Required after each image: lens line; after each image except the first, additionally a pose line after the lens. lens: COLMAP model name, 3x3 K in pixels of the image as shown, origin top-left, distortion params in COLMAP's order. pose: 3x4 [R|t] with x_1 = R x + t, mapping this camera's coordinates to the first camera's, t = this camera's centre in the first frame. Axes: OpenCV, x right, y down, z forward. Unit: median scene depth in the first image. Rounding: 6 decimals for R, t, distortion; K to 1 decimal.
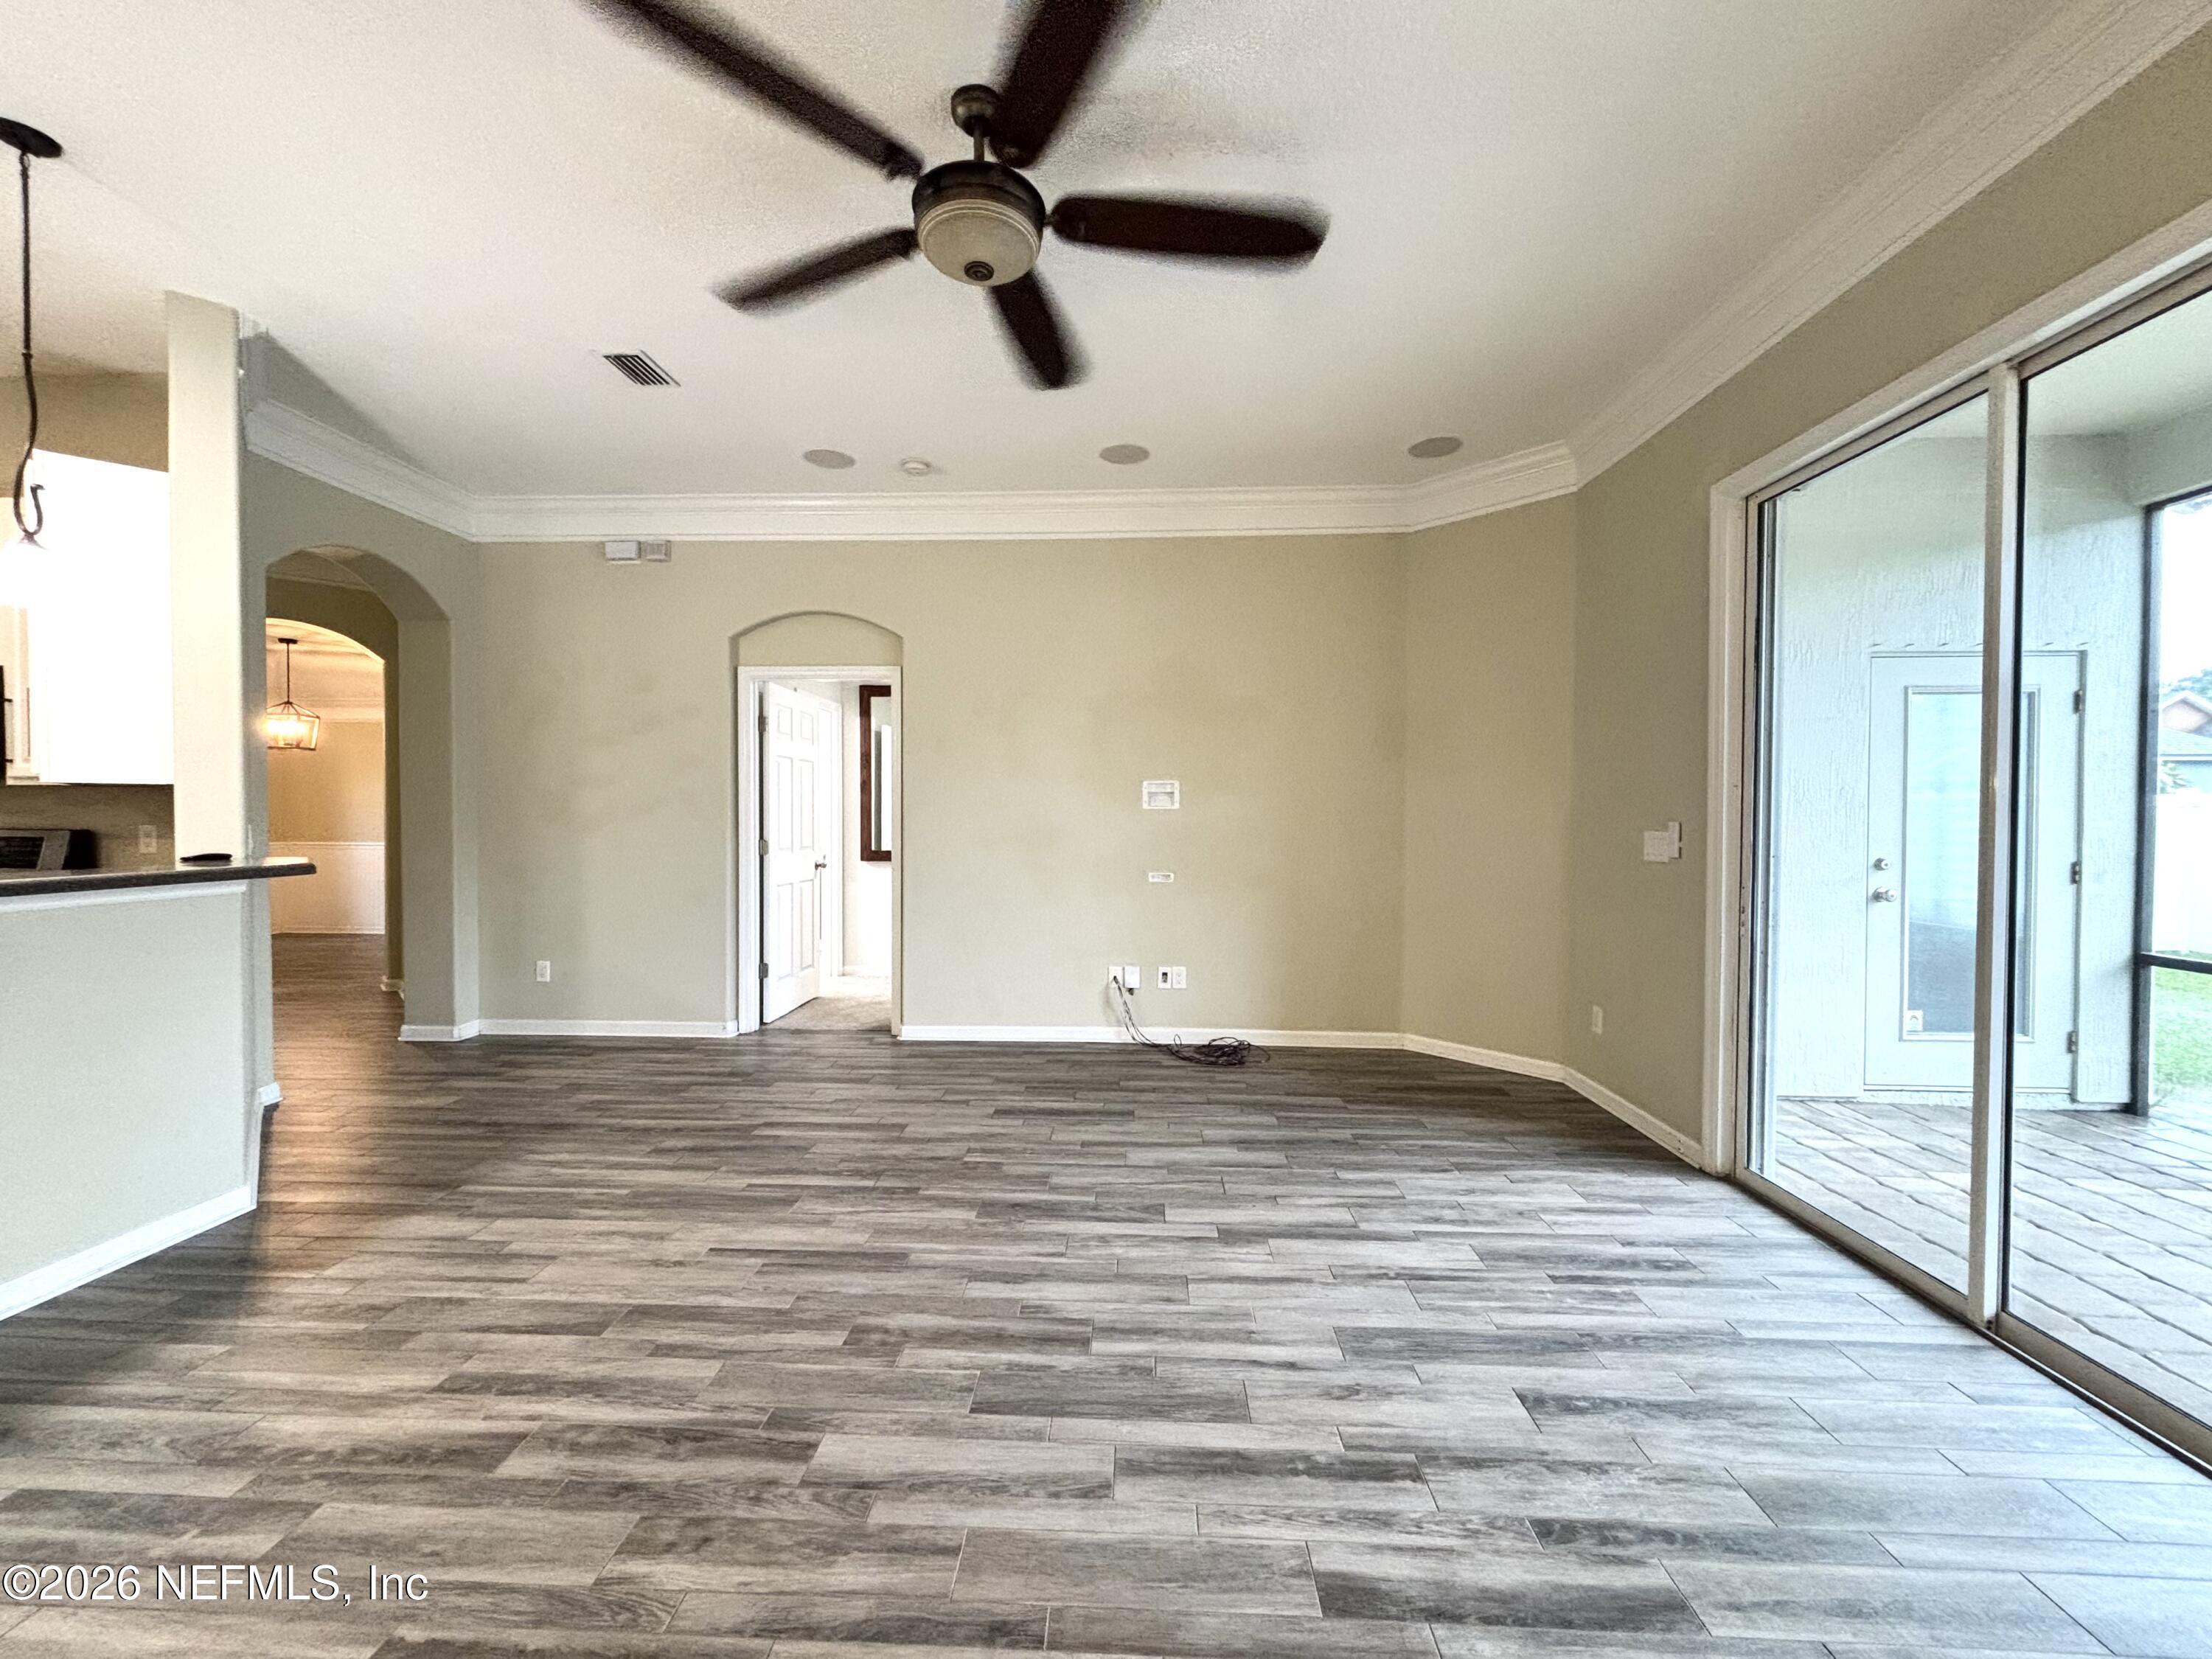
lens RADIAL K [[892.1, 0, 1101.1], [0, 892.1, 830.0], [0, 0, 1]] dist [0.001987, 0.000287]
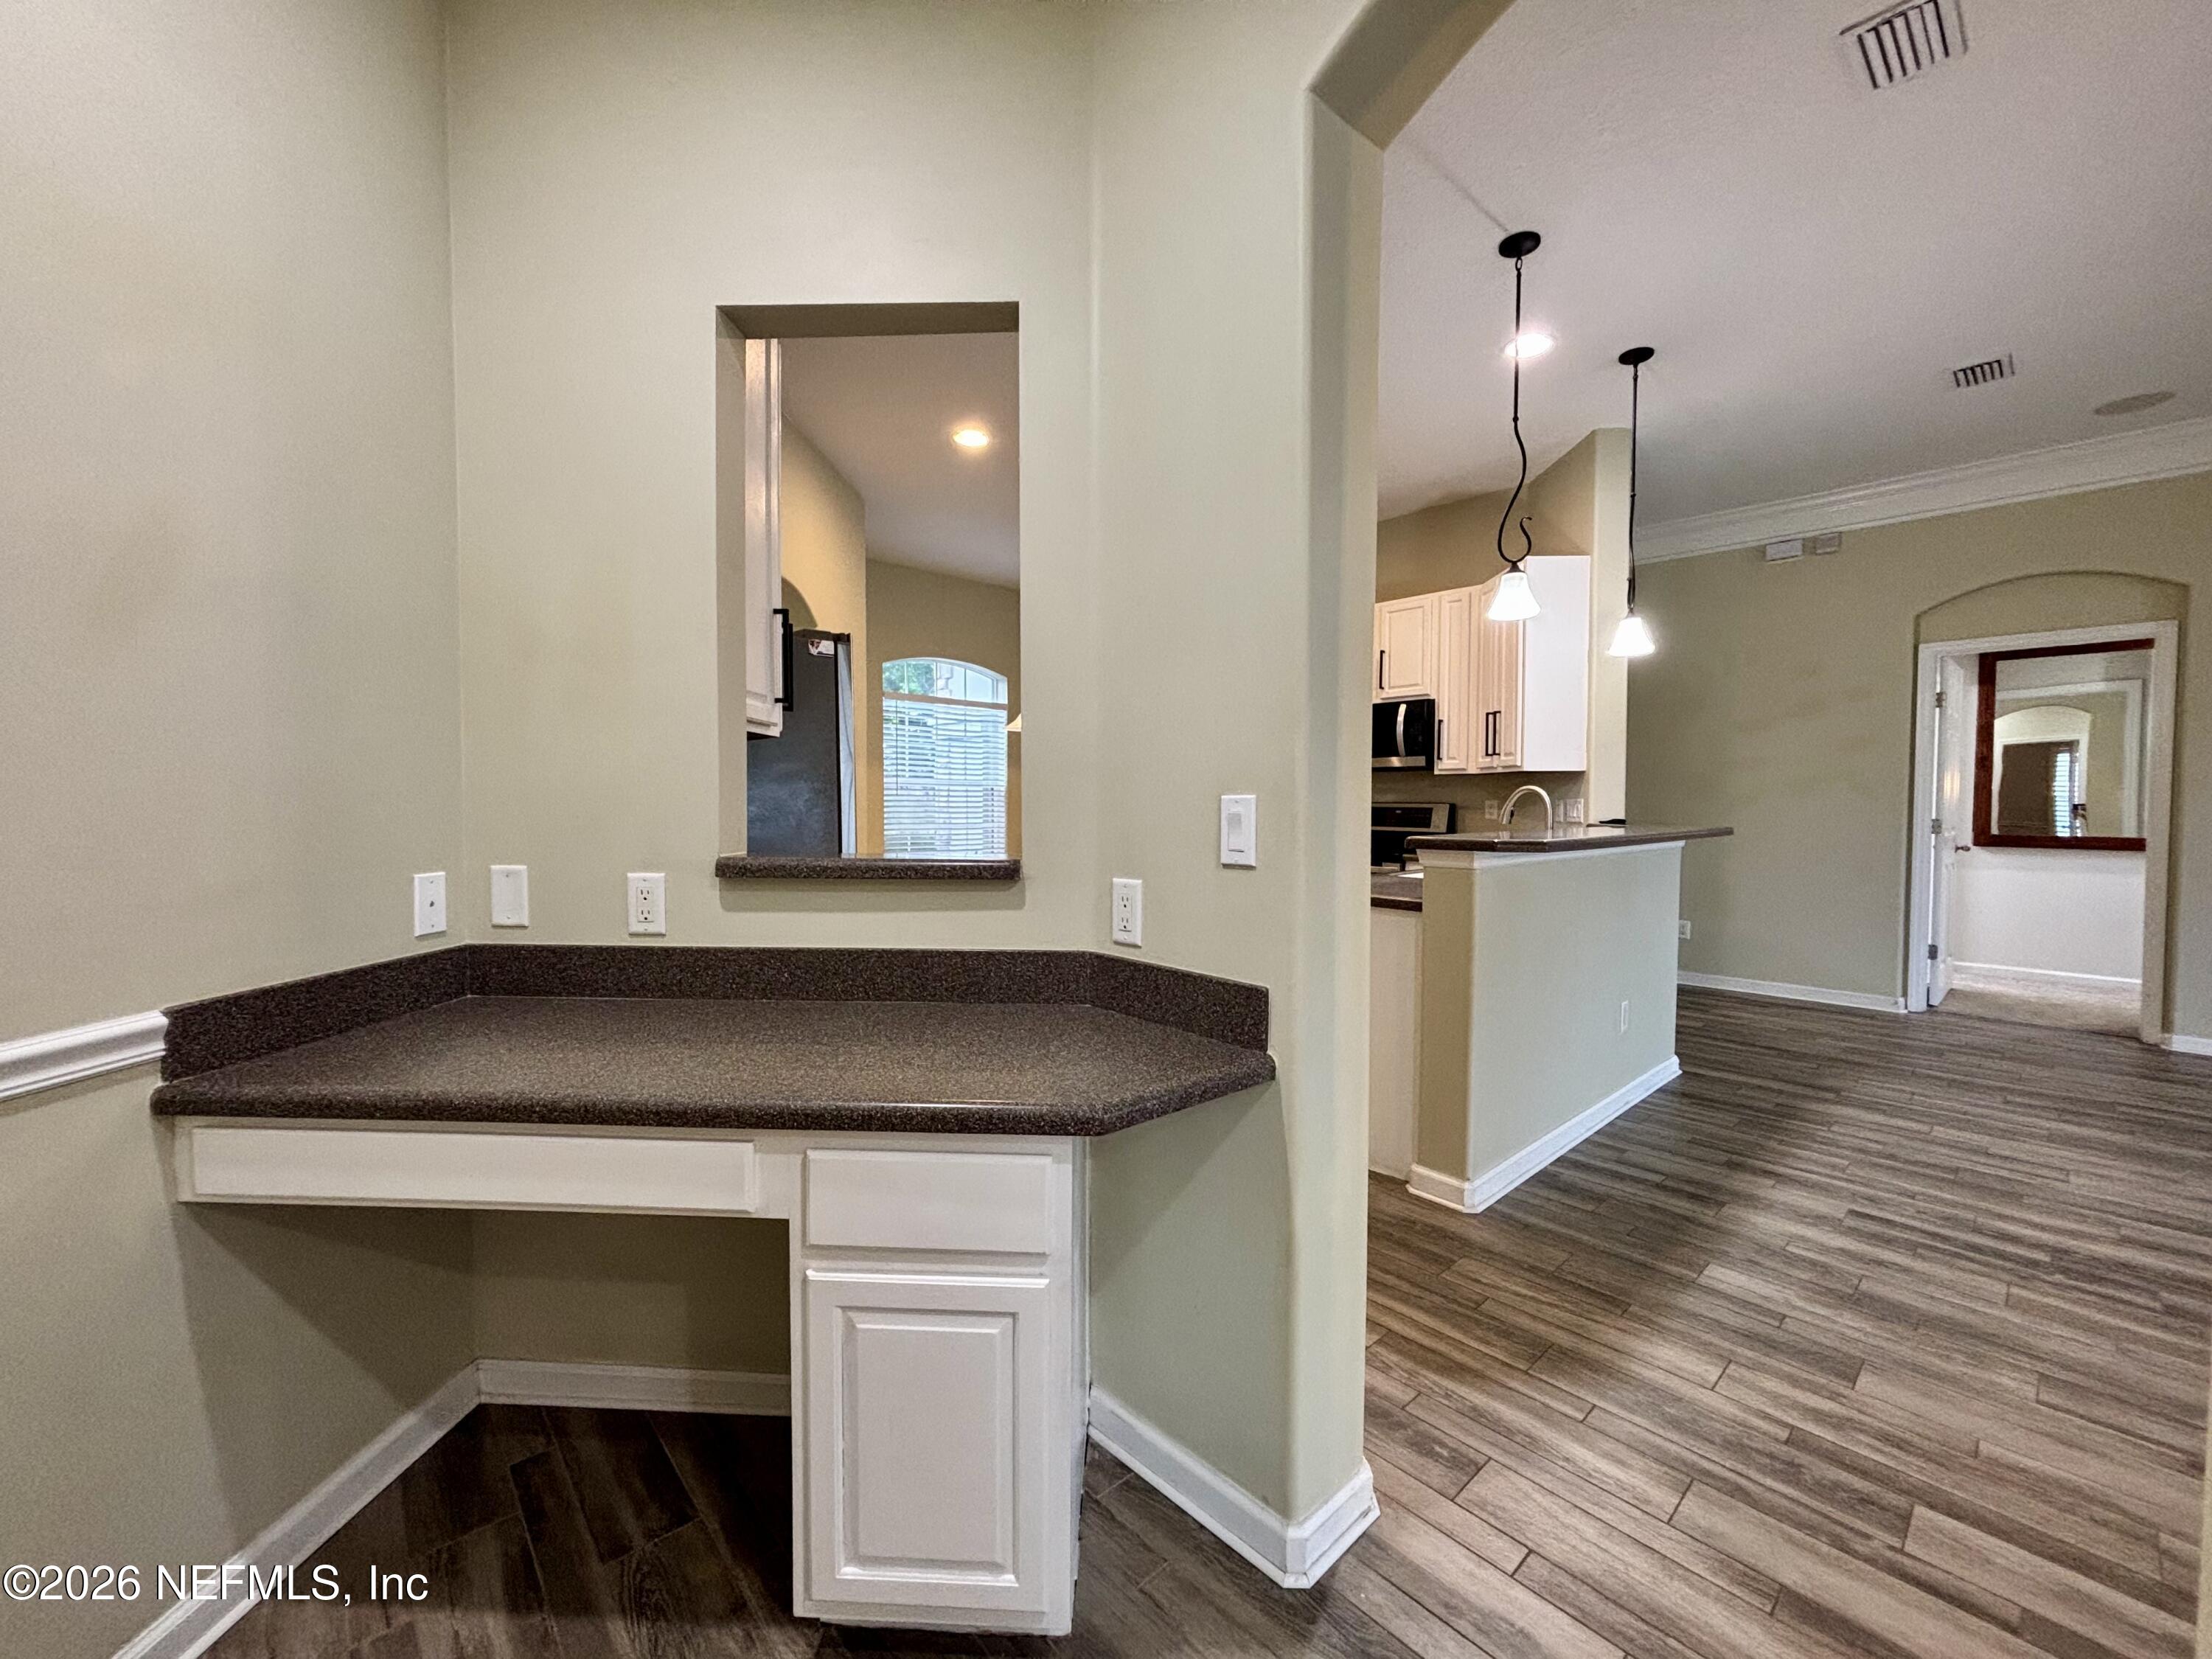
lens RADIAL K [[886.9, 0, 1102.2], [0, 886.9, 831.1], [0, 0, 1]] dist [0.002770, 0.000804]
pose [[0.702614, 0.024105, -0.711163, -0.771003], [-0.013088, 0.999695, 0.020954, 0.036580], [0.711451, -0.005414, 0.702715, -0.789847]]
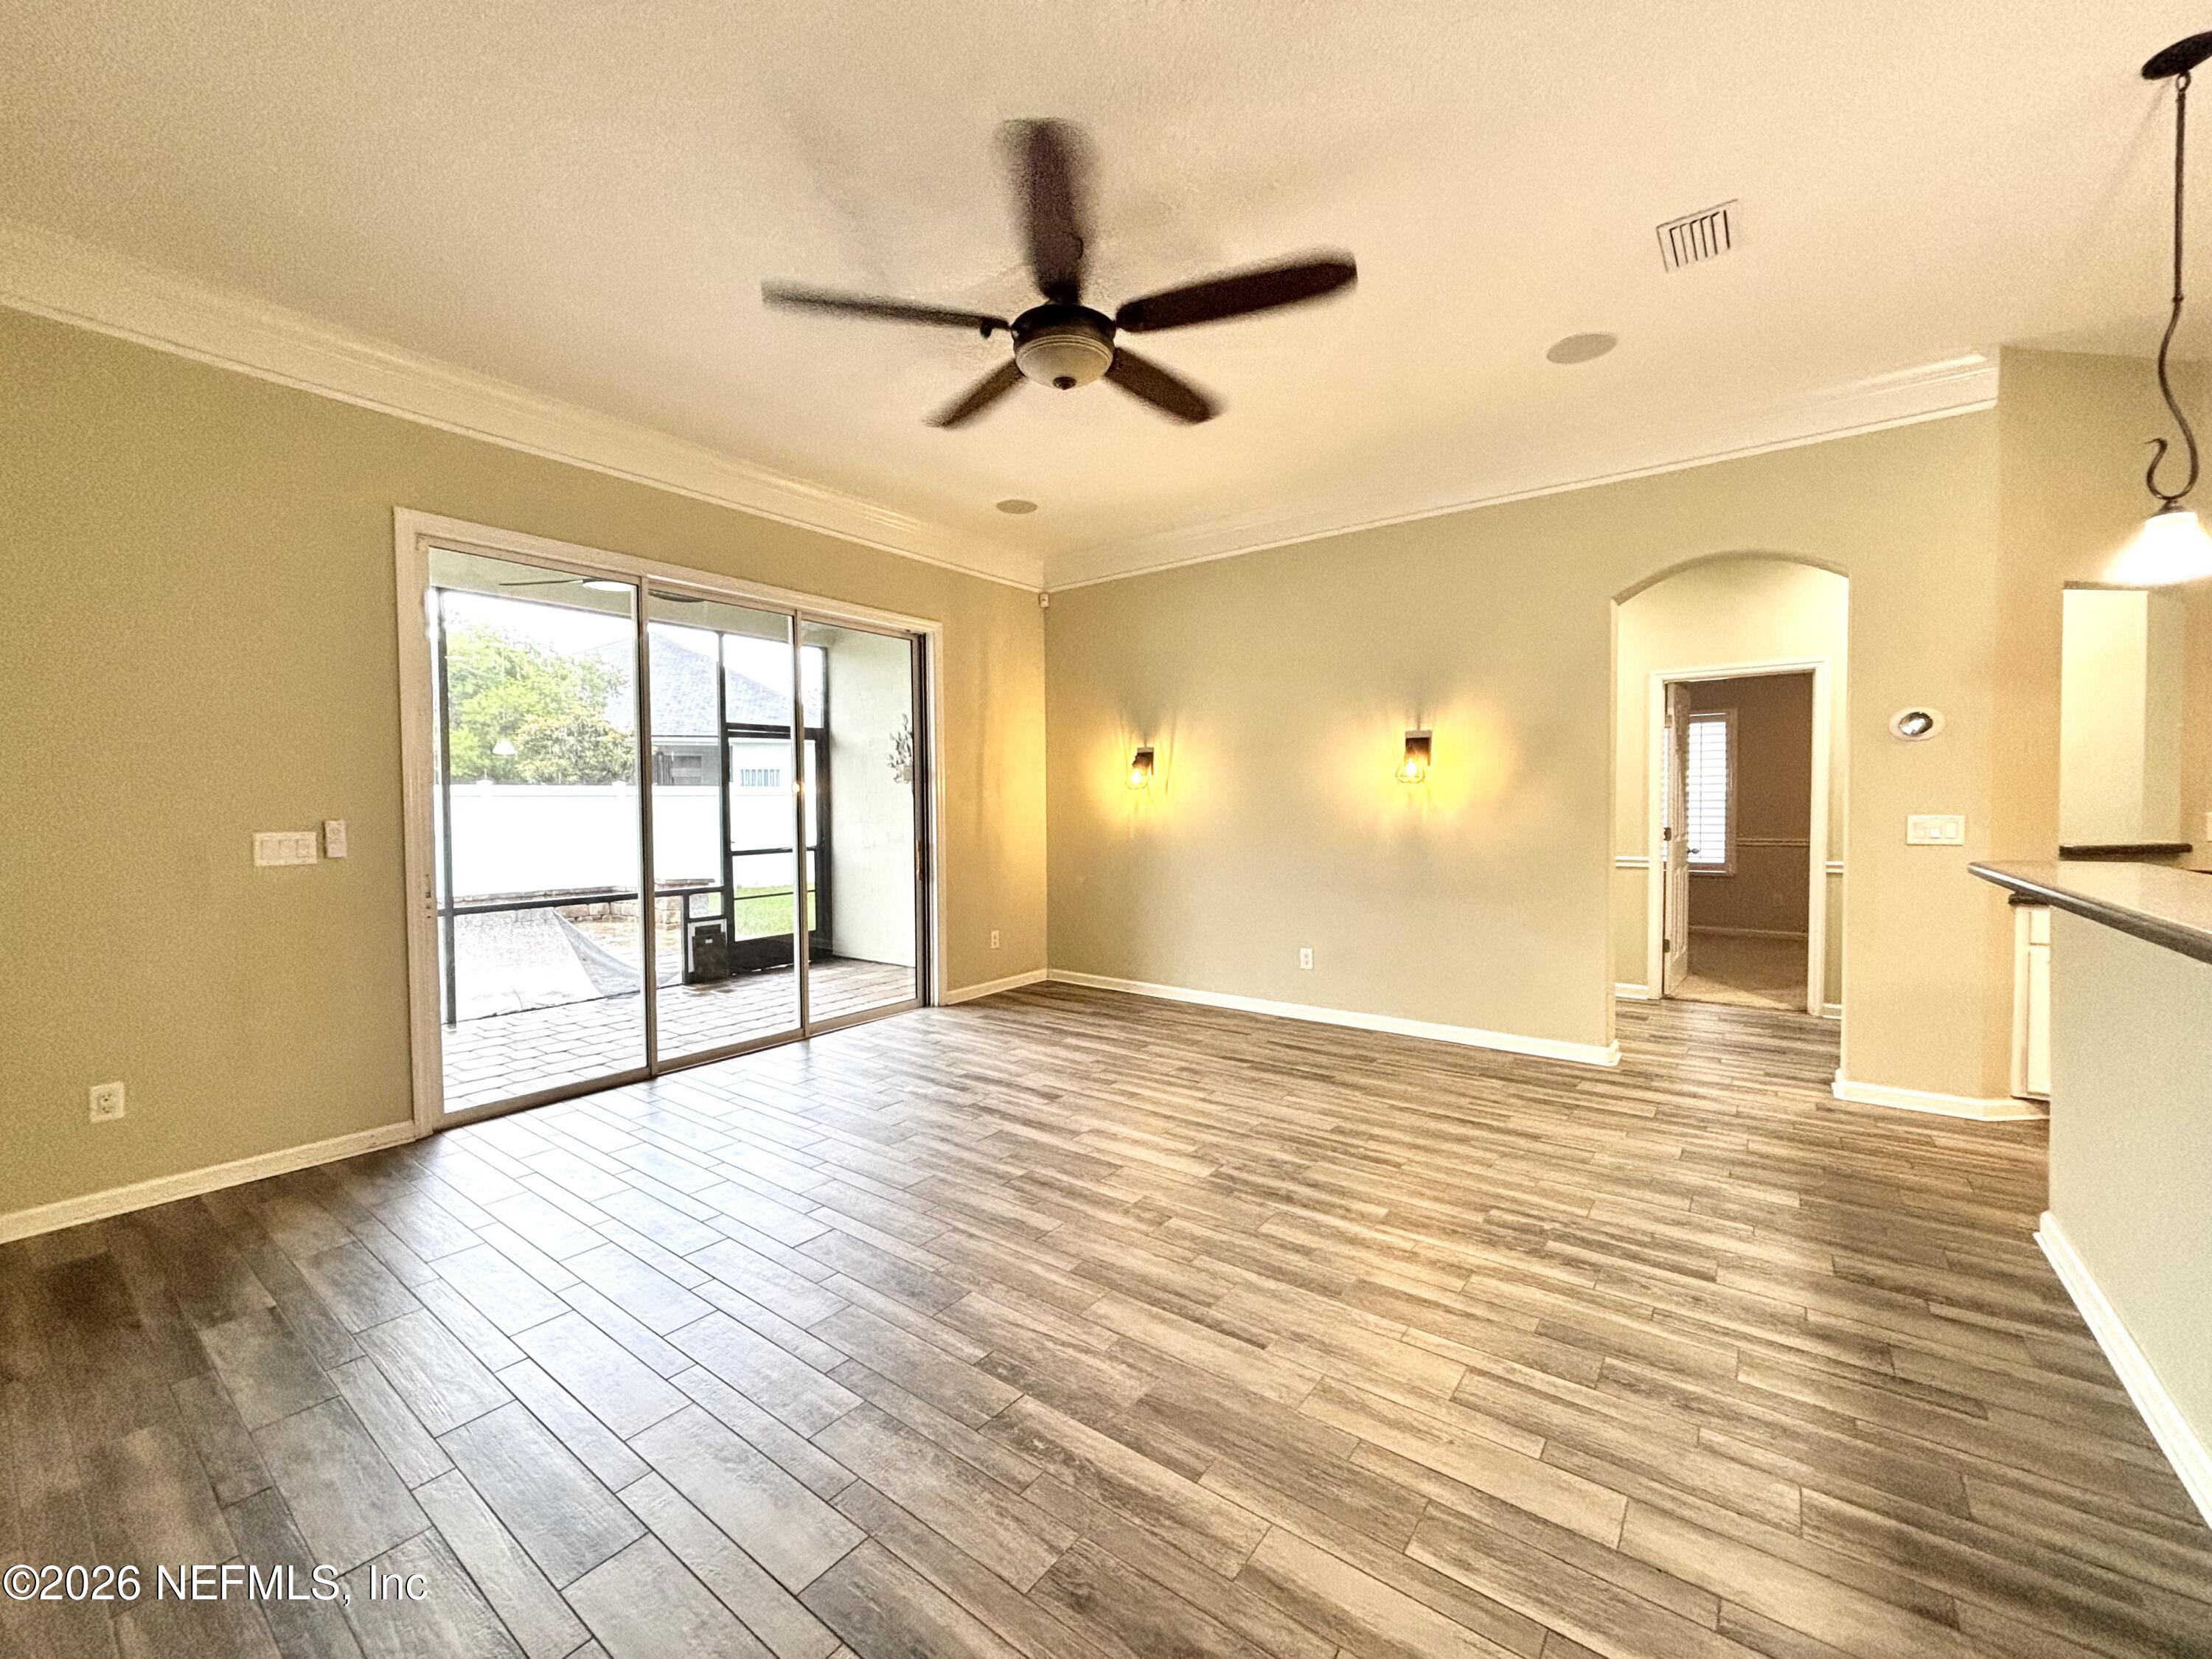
lens RADIAL K [[892.0, 0, 1106.3], [0, 892.0, 827.6], [0, 0, 1]] dist [0.008699, 0.000123]
pose [[-0.824810, -0.013052, 0.565259, -0.900581], [0.013296, 0.999009, 0.042468, -0.046528], [-0.565254, 0.042543, -0.823819, 2.017013]]
